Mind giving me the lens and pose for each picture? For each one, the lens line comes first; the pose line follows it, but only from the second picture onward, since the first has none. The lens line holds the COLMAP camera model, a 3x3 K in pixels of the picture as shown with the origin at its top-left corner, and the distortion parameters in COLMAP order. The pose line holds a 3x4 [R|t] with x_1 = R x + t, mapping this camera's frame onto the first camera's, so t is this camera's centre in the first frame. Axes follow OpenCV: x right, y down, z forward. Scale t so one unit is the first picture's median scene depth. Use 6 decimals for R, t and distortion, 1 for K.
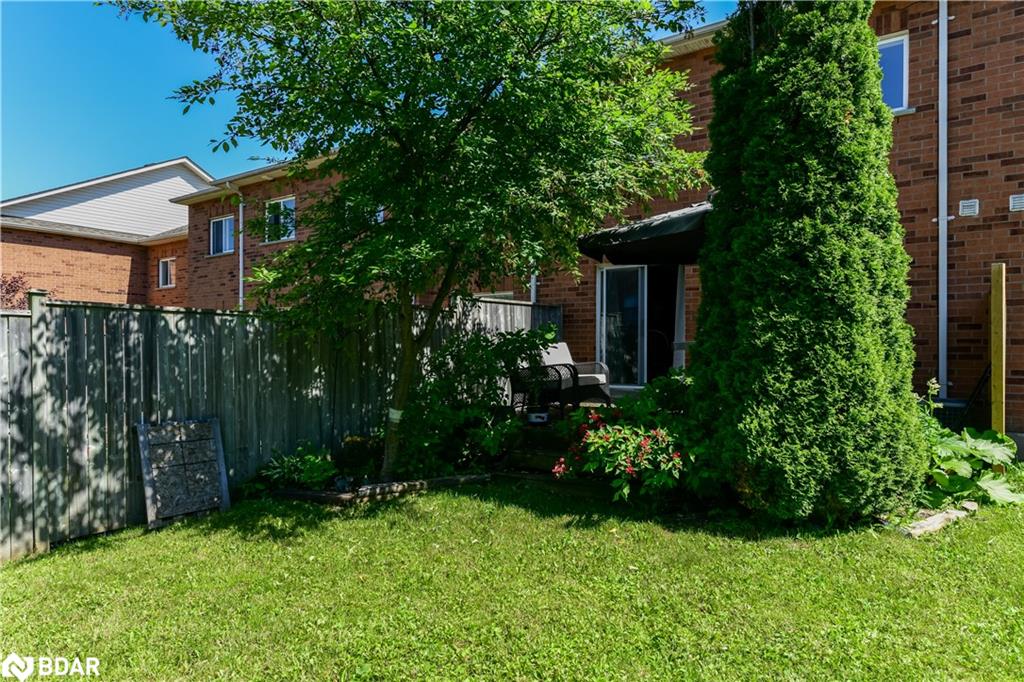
lens RADIAL K [[631.5, 0, 513.7], [0, 631.5, 346.0], [0, 0, 1]] dist [0.003225, 0.000723]
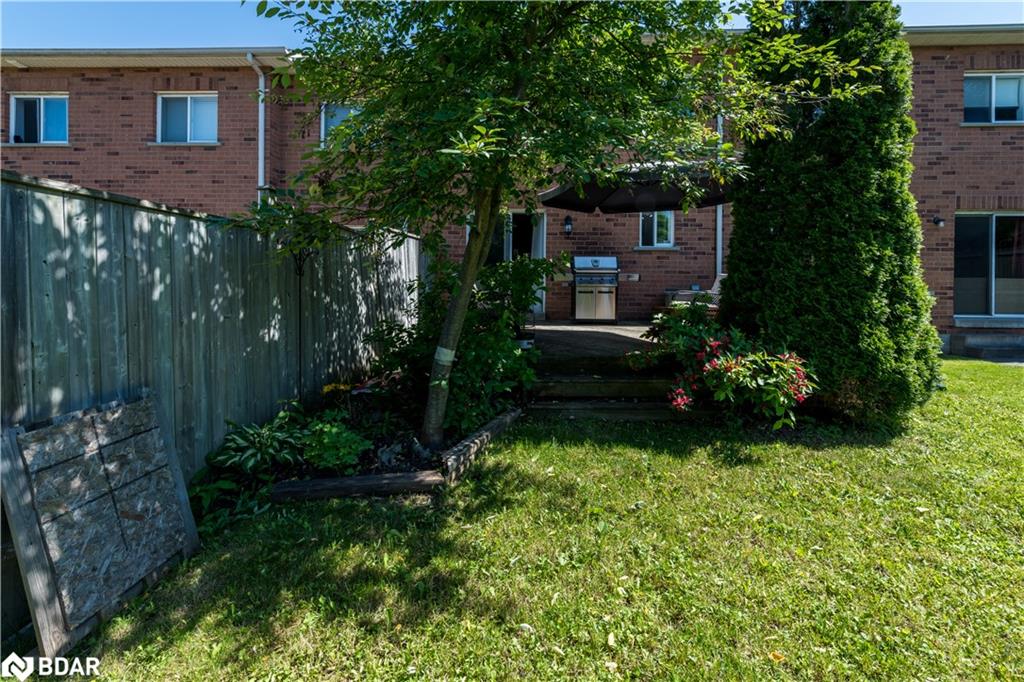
lens RADIAL K [[413.8, 0, 508.9], [0, 413.8, 289.0], [0, 0, 1]] dist [-0.000519, -0.000338]
pose [[0.839127, -0.002335, 0.543930, -0.419702], [-0.009879, 0.999760, 0.019532, 0.011903], [-0.543846, -0.021763, 0.838903, 0.530042]]
